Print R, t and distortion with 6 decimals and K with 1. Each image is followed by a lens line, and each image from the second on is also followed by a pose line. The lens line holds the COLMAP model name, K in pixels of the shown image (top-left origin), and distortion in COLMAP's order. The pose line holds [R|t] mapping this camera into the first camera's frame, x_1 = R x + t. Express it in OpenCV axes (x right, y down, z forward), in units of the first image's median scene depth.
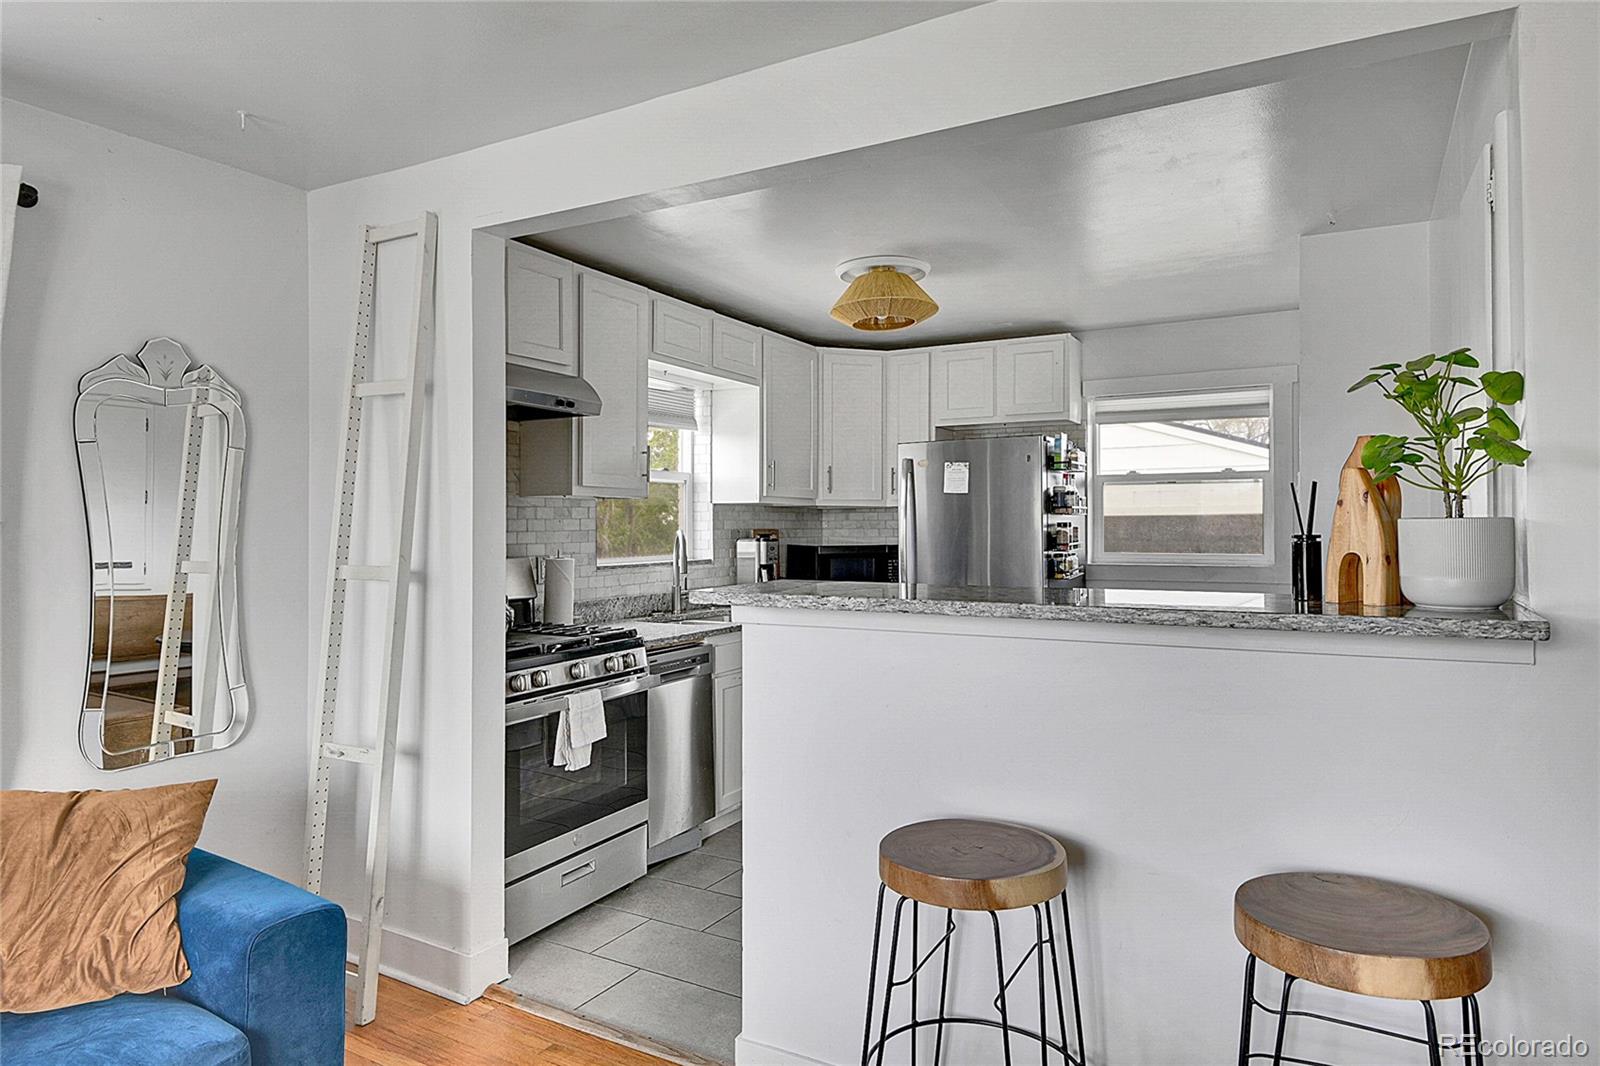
lens RADIAL K [[947.6, 0, 807.9], [0, 947.6, 518.6], [0, 0, 1]] dist [0.020451, -0.030440]
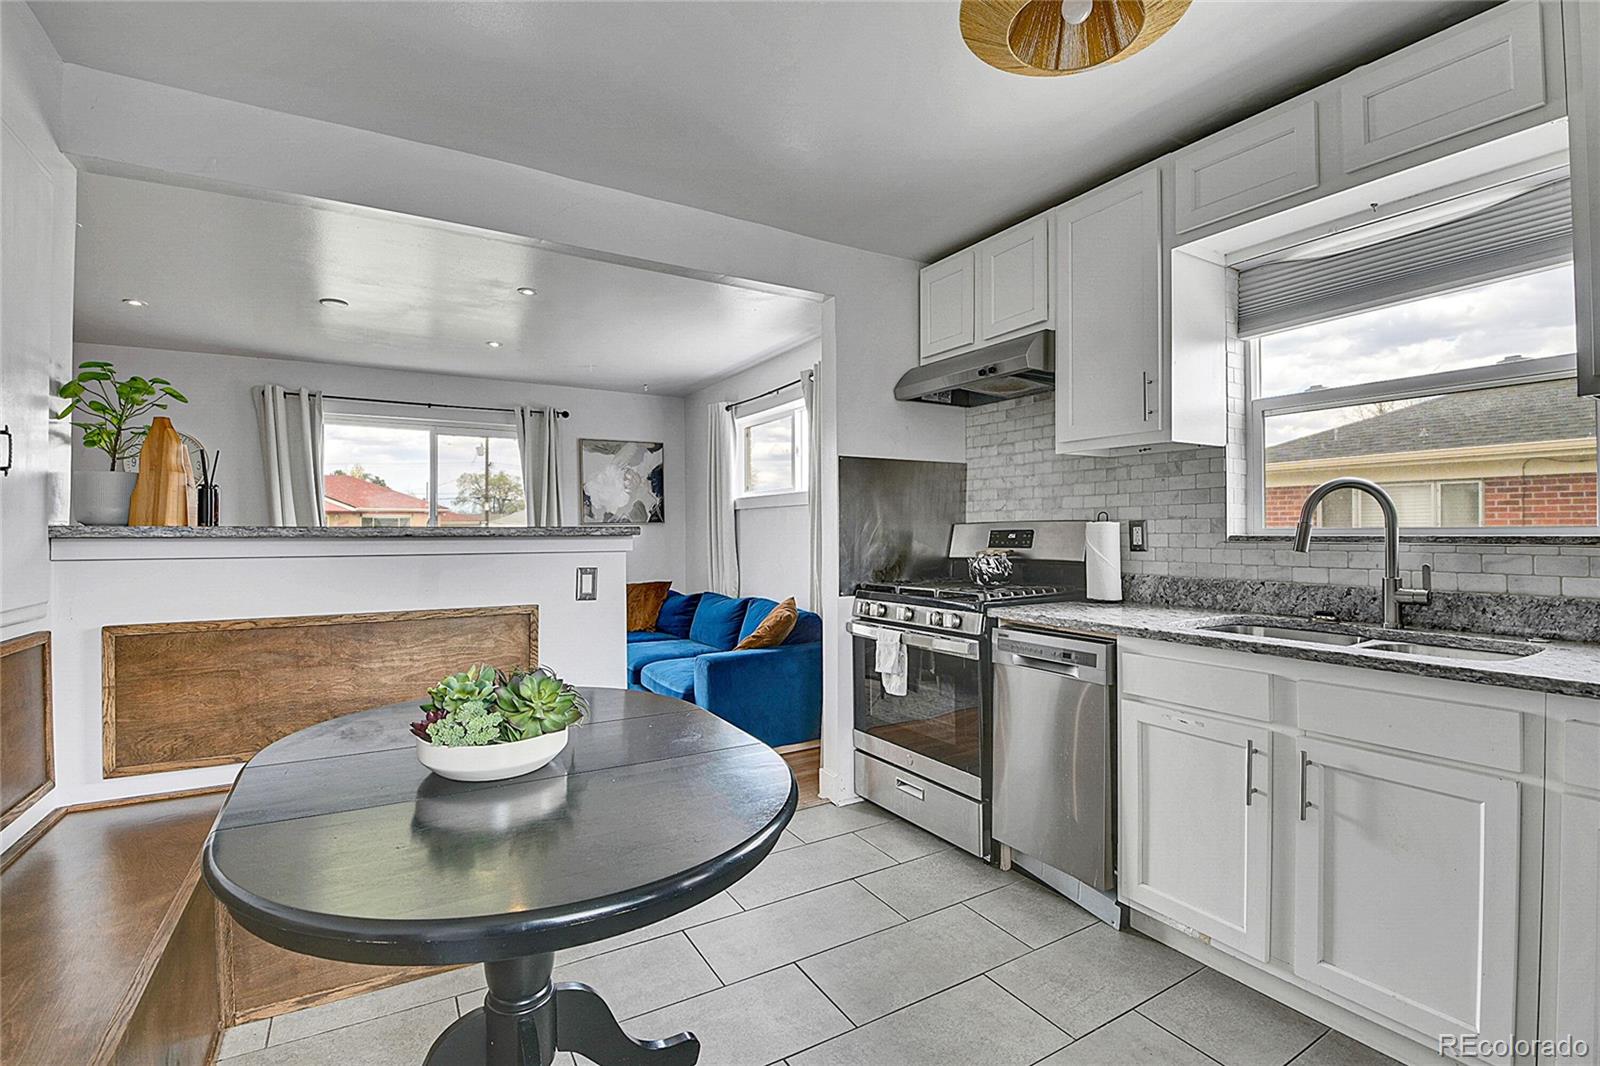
lens RADIAL K [[719.2, 0, 806.4], [0, 719.2, 520.6], [0, 0, 1]] dist [0.013382, -0.022562]
pose [[-0.498594, -0.005917, -0.866816, 0.477210], [0.012362, 0.999826, -0.013936, 0.046222], [0.866748, -0.017664, -0.498434, 1.090372]]
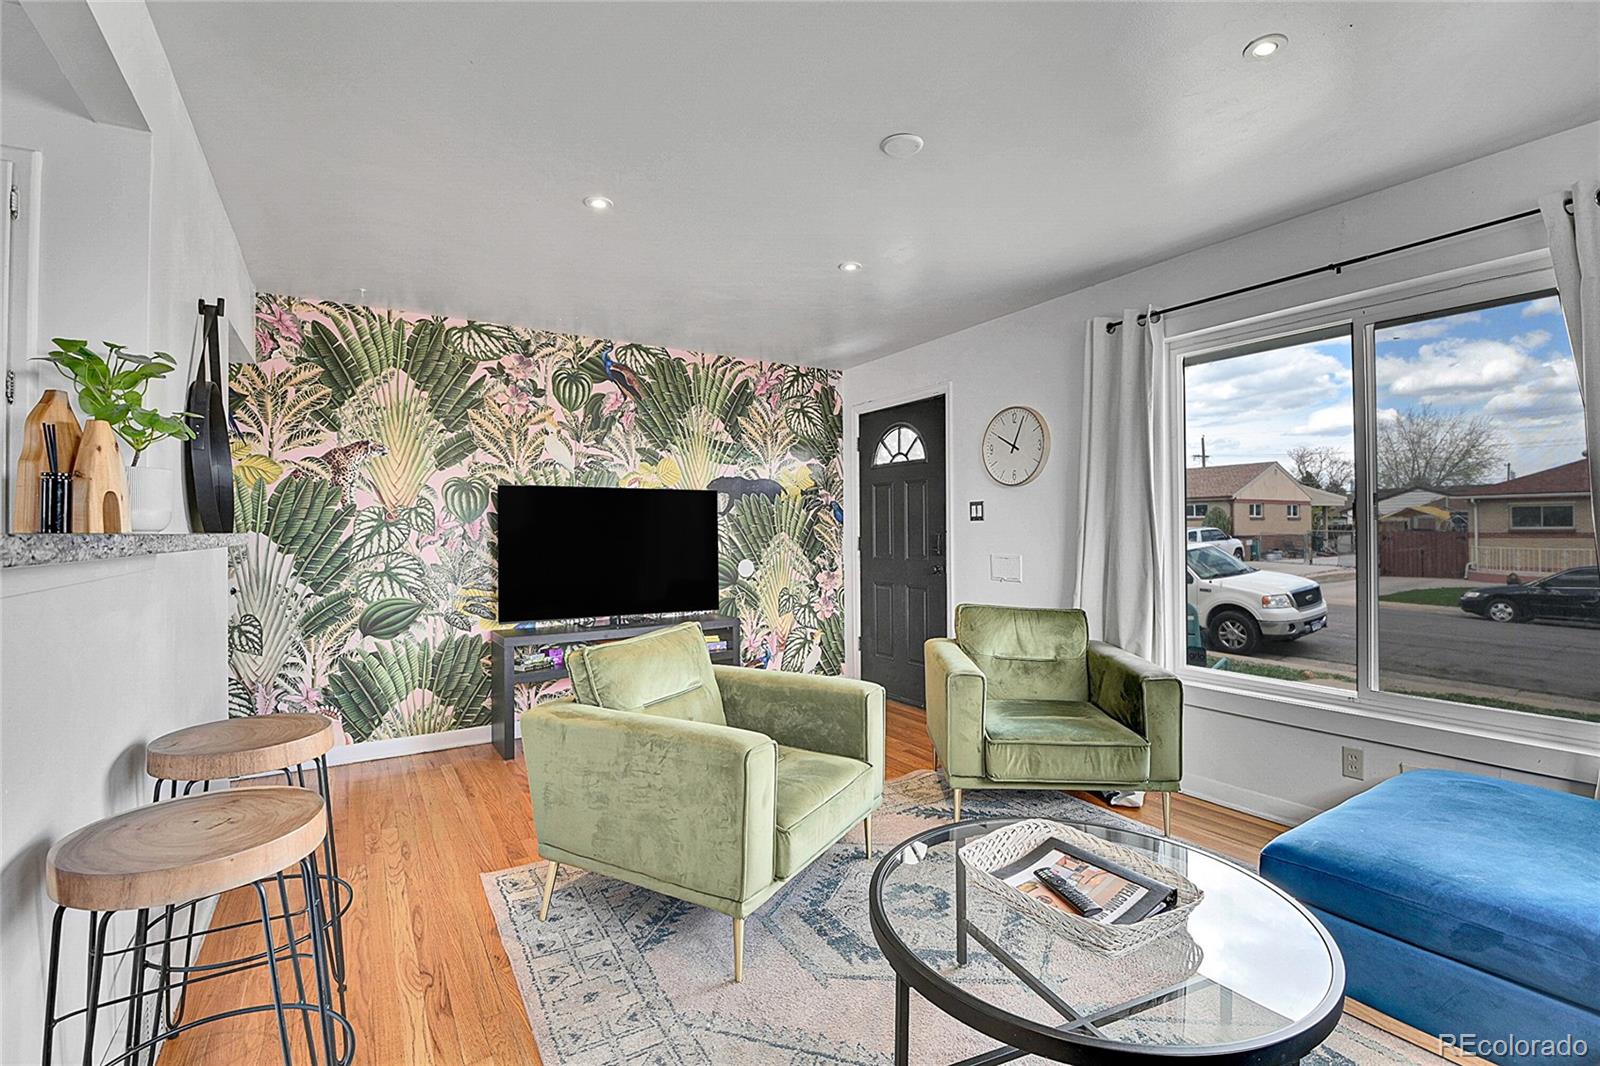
lens RADIAL K [[711.6, 0, 800.0], [0, 711.6, 533.0], [0, 0, 1]] dist [0.001042, -0.021034]
pose [[-0.874372, 0.009939, 0.485155, -0.263916], [0.008584, 0.999951, -0.005016, 0.044489], [-0.485181, -0.000221, -0.874414, 0.582717]]
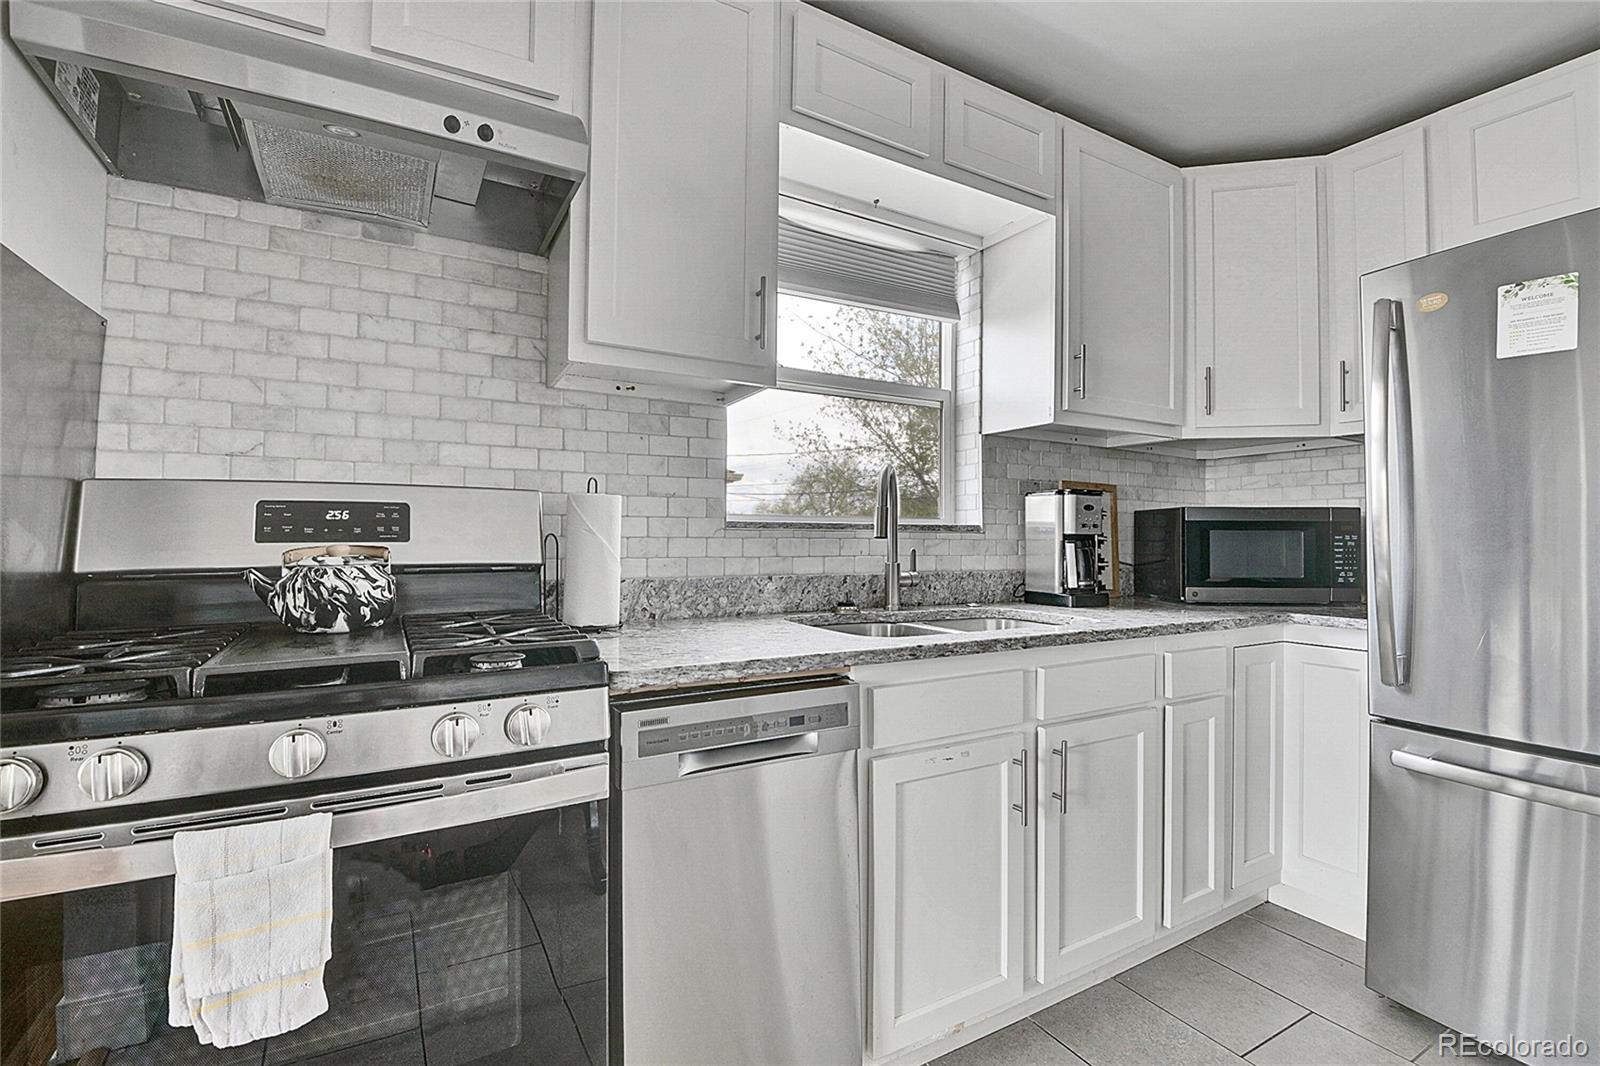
lens RADIAL K [[719.2, 0, 806.4], [0, 719.2, 520.6], [0, 0, 1]] dist [0.013382, -0.022562]
pose [[0.858296, -0.001421, -0.513152, 0.052876], [-0.006607, 0.999883, -0.013820, 0.061113], [0.513112, 0.015252, 0.858186, 0.704397]]
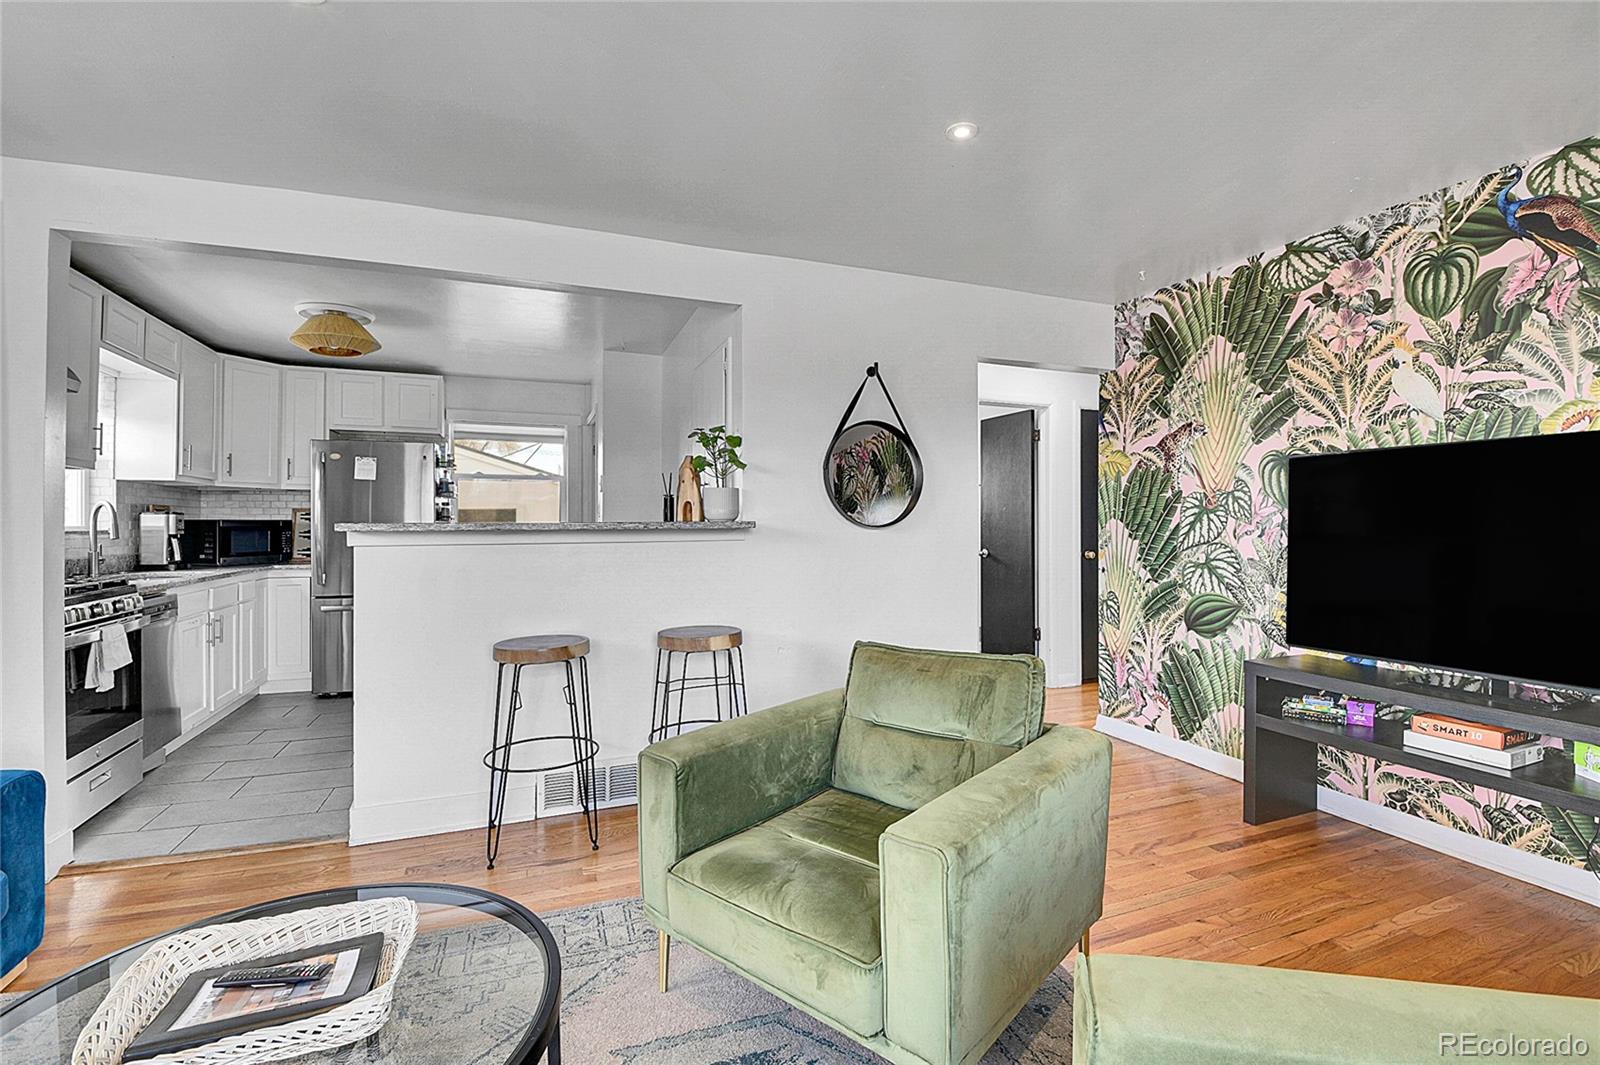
lens RADIAL K [[719.2, 0, 806.4], [0, 719.2, 520.1], [0, 0, 1]] dist [0.013382, -0.022562]
pose [[0.633757, 0.004120, 0.773521, -0.303956], [-0.004547, 0.999988, -0.001601, 0.037495], [-0.773519, -0.002502, 0.633768, -0.199429]]
